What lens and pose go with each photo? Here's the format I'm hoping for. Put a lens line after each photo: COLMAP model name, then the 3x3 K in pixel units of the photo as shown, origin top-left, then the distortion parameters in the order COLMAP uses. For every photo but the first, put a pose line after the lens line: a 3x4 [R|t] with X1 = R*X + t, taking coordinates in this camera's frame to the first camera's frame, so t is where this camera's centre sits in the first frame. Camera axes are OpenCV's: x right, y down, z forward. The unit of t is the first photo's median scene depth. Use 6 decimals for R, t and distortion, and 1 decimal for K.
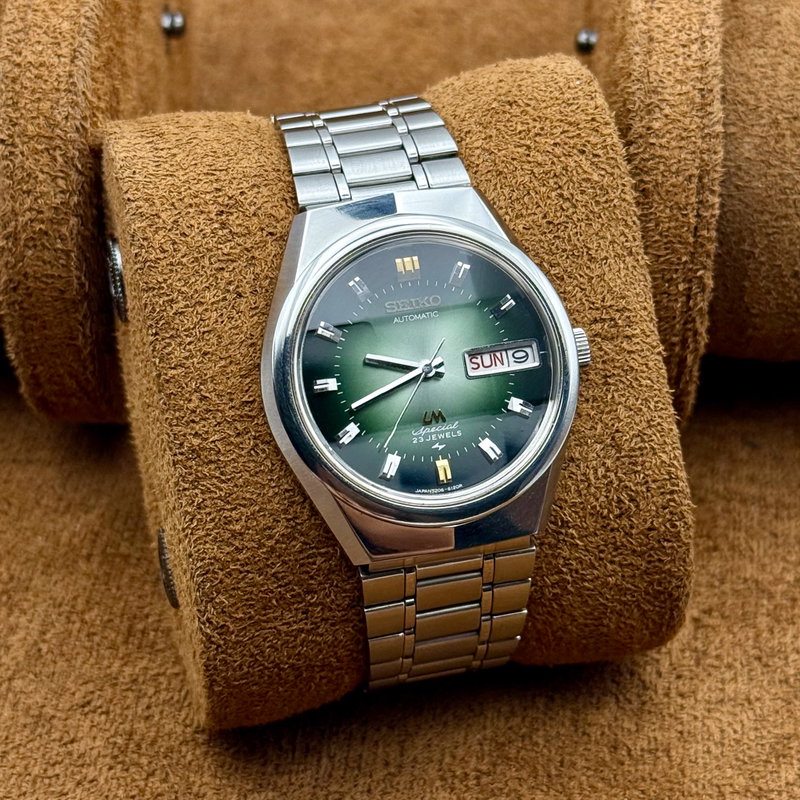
lens RADIAL K [[2255.9, 0, 412.0], [0, 2255.9, 381.7], [0, 0, 1]] dist [0.080226, -0.049958]
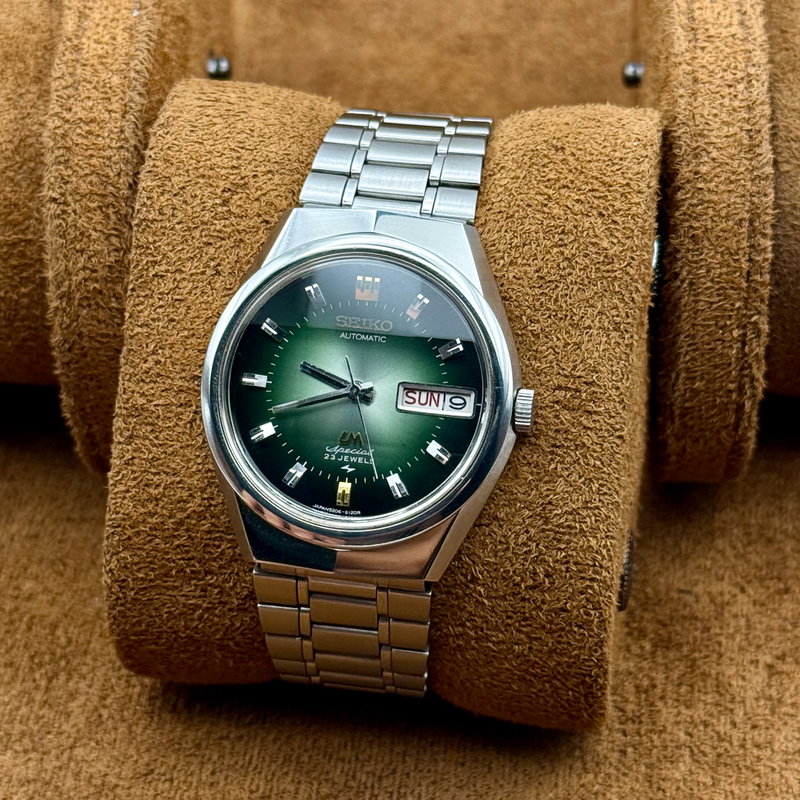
lens RADIAL K [[2255.9, 0, 412.0], [0, 2255.9, 381.7], [0, 0, 1]] dist [0.080226, -0.049958]
pose [[0.916780, 0.256674, -0.305994, 0.321078], [-0.245902, 0.966469, 0.073954, -0.085944], [0.314716, 0.007445, 0.949157, 0.060368]]
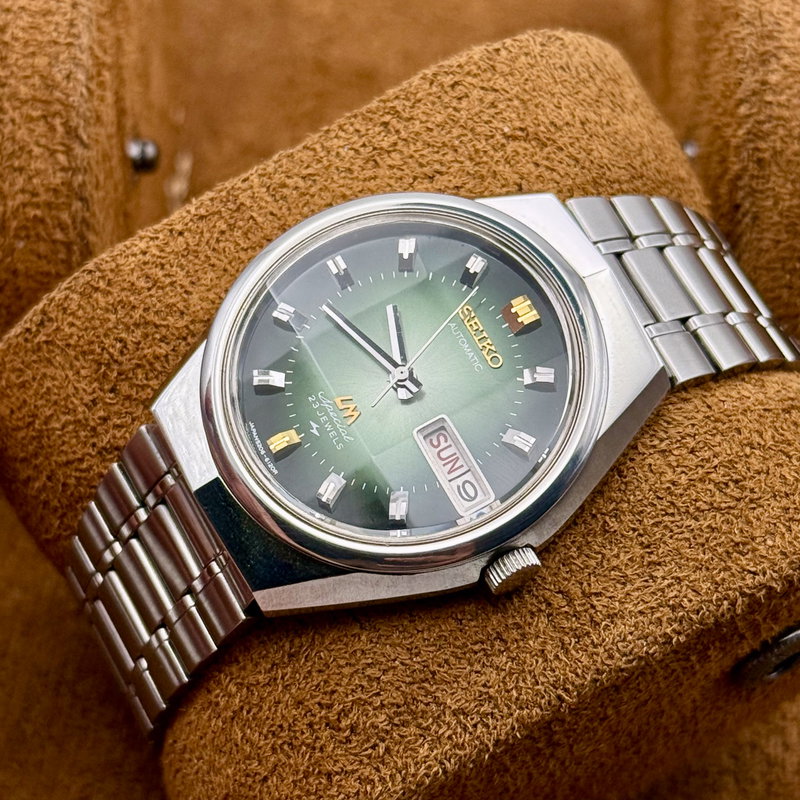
lens RADIAL K [[2603.7, 0, 401.0], [0, 2603.7, 373.4], [0, 0, 1]] dist [-0.029737, 1.182439]
pose [[0.288086, 0.783075, -0.551180, 0.475587], [-0.917632, 0.390309, 0.074901, -0.069180], [0.273784, 0.484202, 0.831018, 0.255072]]
